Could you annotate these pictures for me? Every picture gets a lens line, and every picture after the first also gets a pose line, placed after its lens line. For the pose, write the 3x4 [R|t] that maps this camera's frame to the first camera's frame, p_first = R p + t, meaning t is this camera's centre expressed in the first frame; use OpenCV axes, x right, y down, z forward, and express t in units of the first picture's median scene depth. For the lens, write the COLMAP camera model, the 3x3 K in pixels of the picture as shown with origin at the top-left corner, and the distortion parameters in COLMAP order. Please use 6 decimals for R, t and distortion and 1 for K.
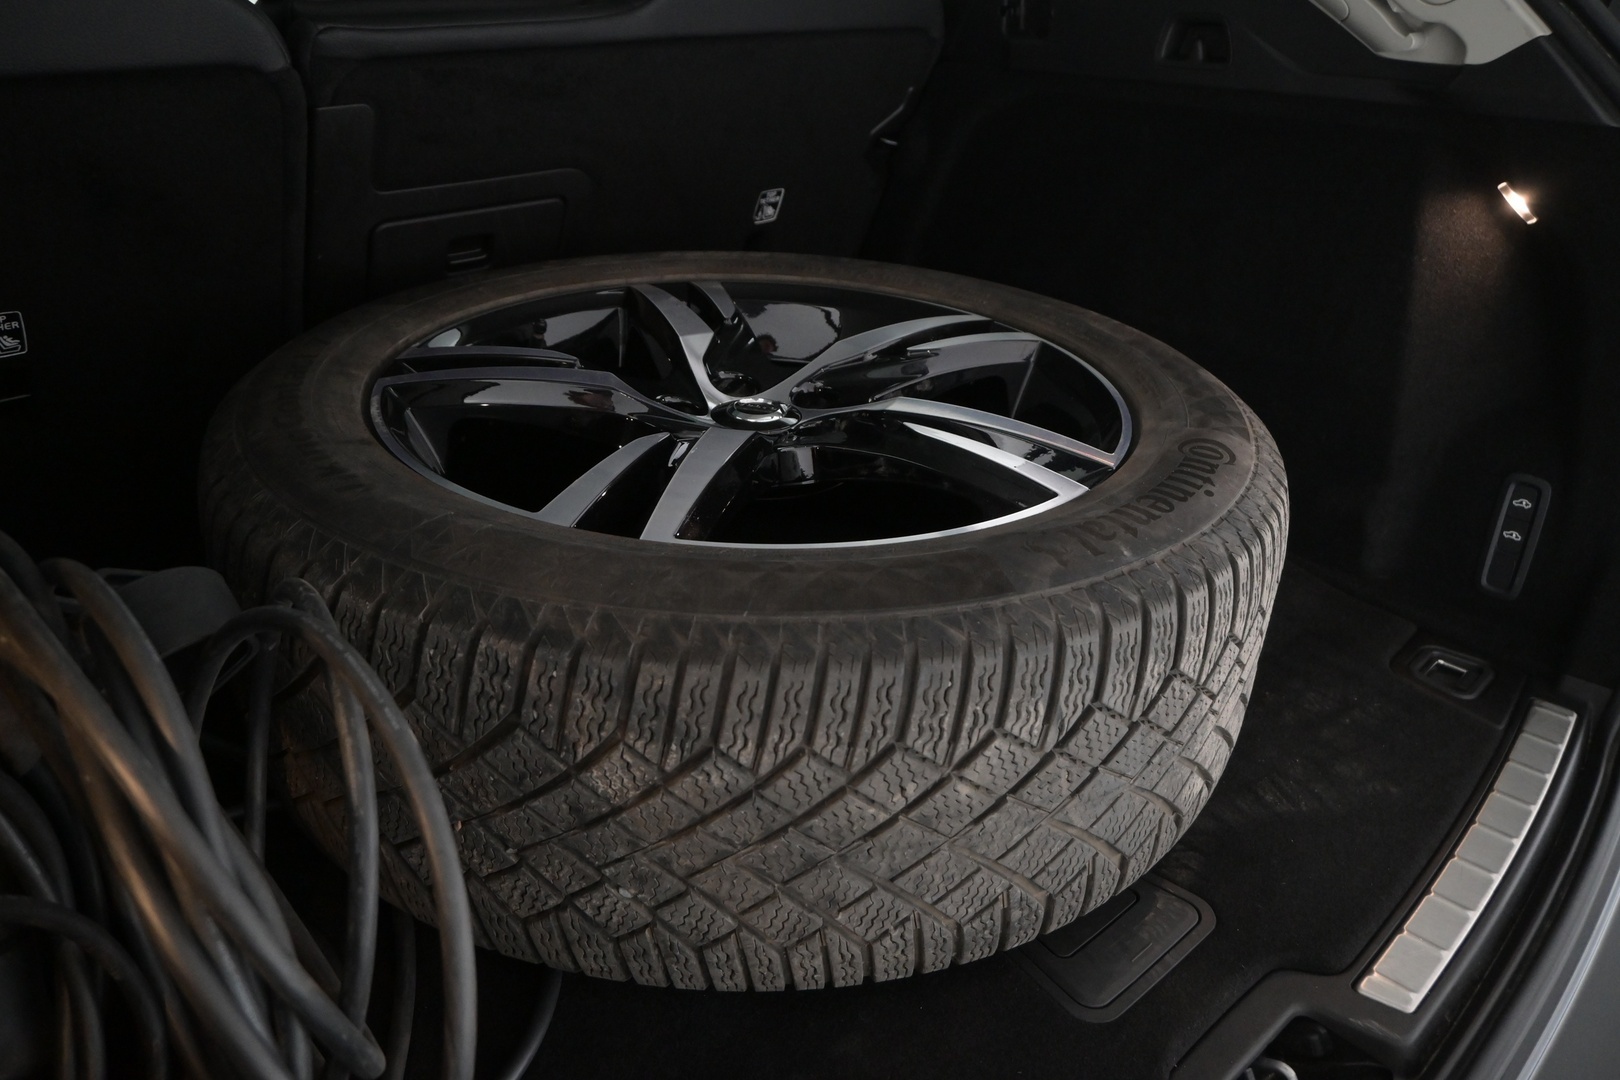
lens RADIAL K [[1205.9, 0, 804.5], [0, 1205.9, 539.5], [0, 0, 1]] dist [-0.032277, 0.010774]
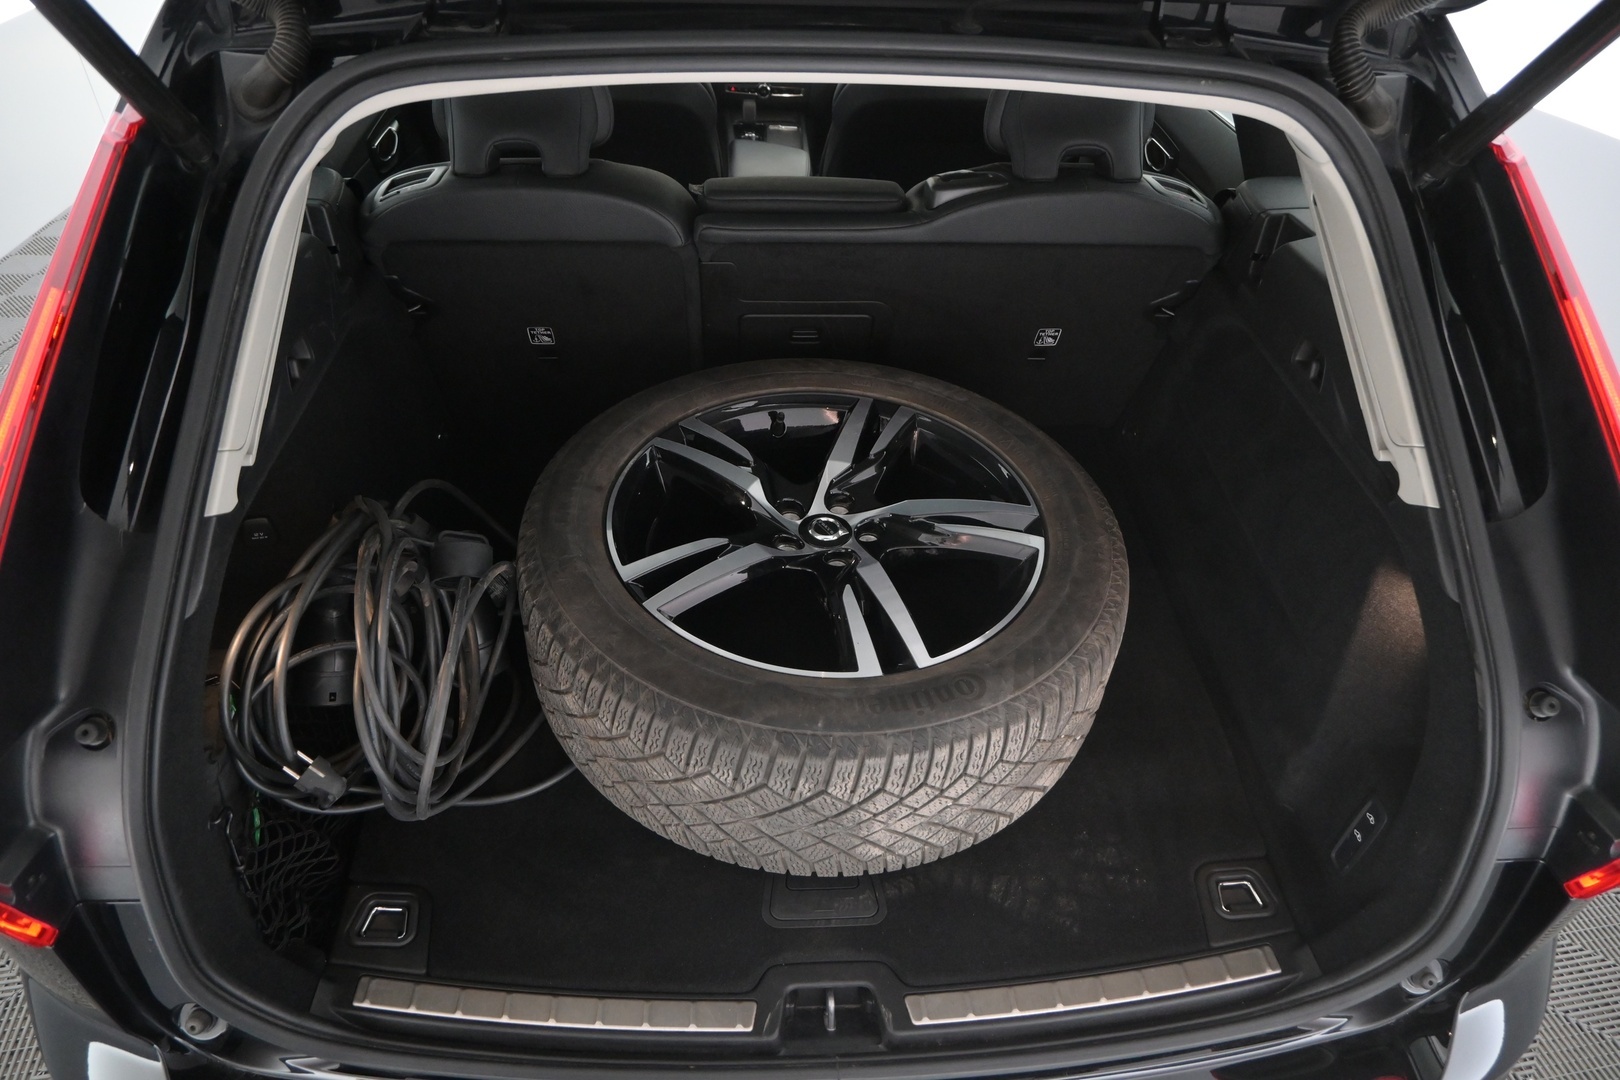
lens RADIAL K [[1098.0, 0, 816.7], [0, 1098.0, 543.2], [0, 0, 1]] dist [-0.009769, 0.012789]
pose [[0.776129, 0.413130, -0.476389, 0.895362], [-0.302811, 0.906861, 0.293103, -0.693817], [0.553109, -0.083230, 0.828941, -0.368717]]
